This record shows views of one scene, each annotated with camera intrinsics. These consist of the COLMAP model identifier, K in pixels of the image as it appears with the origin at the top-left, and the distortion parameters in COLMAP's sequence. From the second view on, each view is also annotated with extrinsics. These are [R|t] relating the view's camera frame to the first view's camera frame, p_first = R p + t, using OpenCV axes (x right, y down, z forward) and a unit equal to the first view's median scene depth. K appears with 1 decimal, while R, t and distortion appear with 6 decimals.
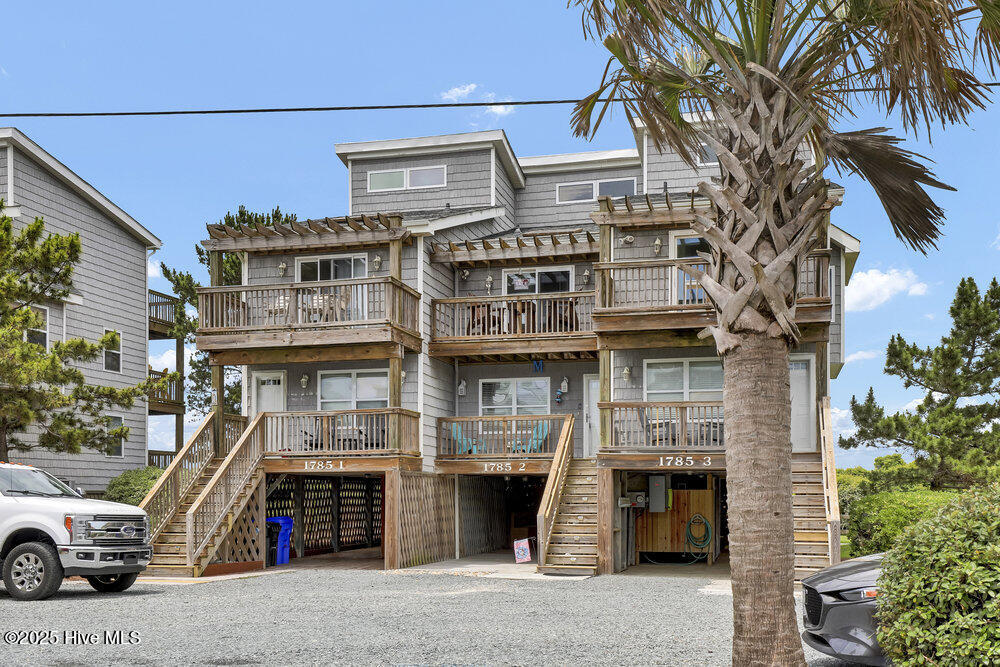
lens RADIAL K [[988.9, 0, 538.4], [0, 988.9, 402.7], [0, 0, 1]] dist [0.077476, 0.002910]
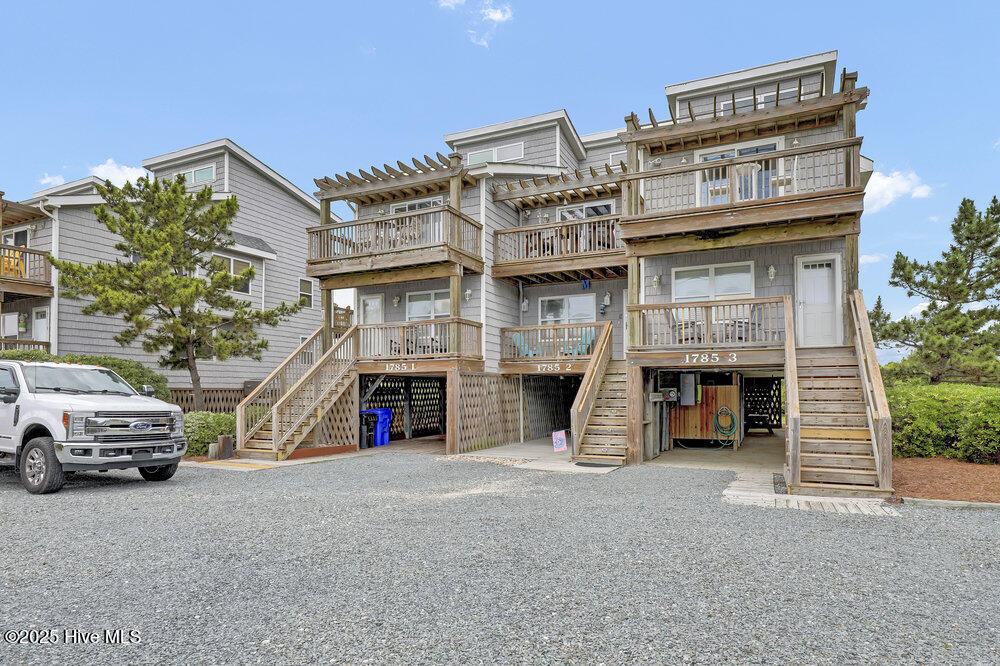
lens RADIAL K [[569.0, 0, 526.3], [0, 569.0, 358.6], [0, 0, 1]] dist [-0.006081, -0.001043]
pose [[0.983675, -0.015048, -0.179324, 0.055312], [0.021556, 0.999176, 0.034401, 0.029973], [0.178659, -0.037705, 0.983188, 0.322762]]
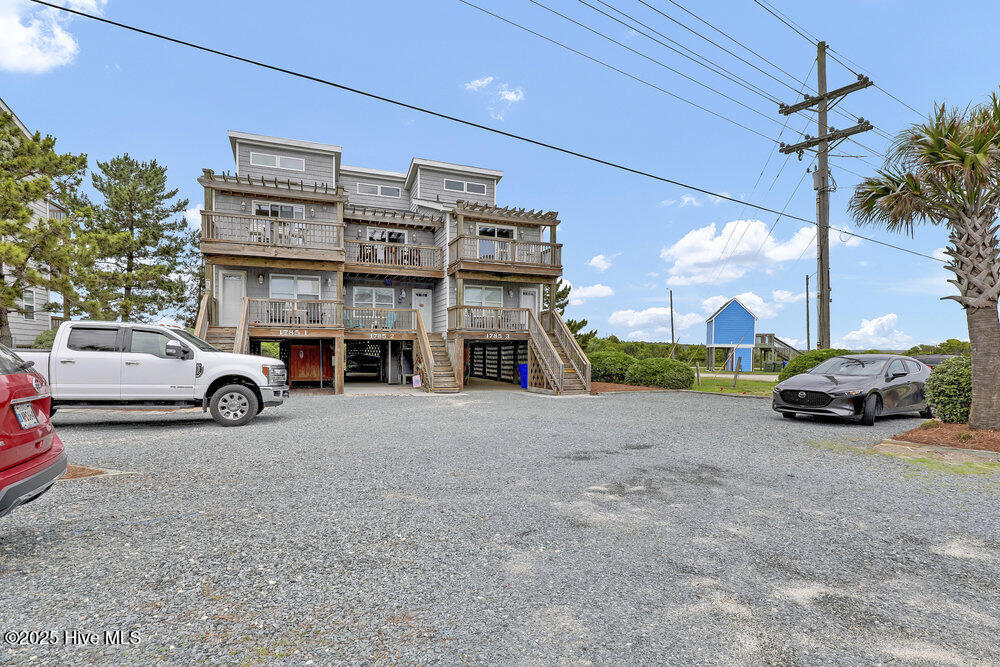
lens RADIAL K [[468.3, 0, 507.9], [0, 468.3, 332.3], [0, 0, 1]] dist [-0.032440, 0.004705]
pose [[0.809952, 0.026308, 0.585906, -0.351980], [-0.059252, 0.997553, 0.037118, 0.012096], [-0.583496, -0.064780, 0.809529, 0.164605]]
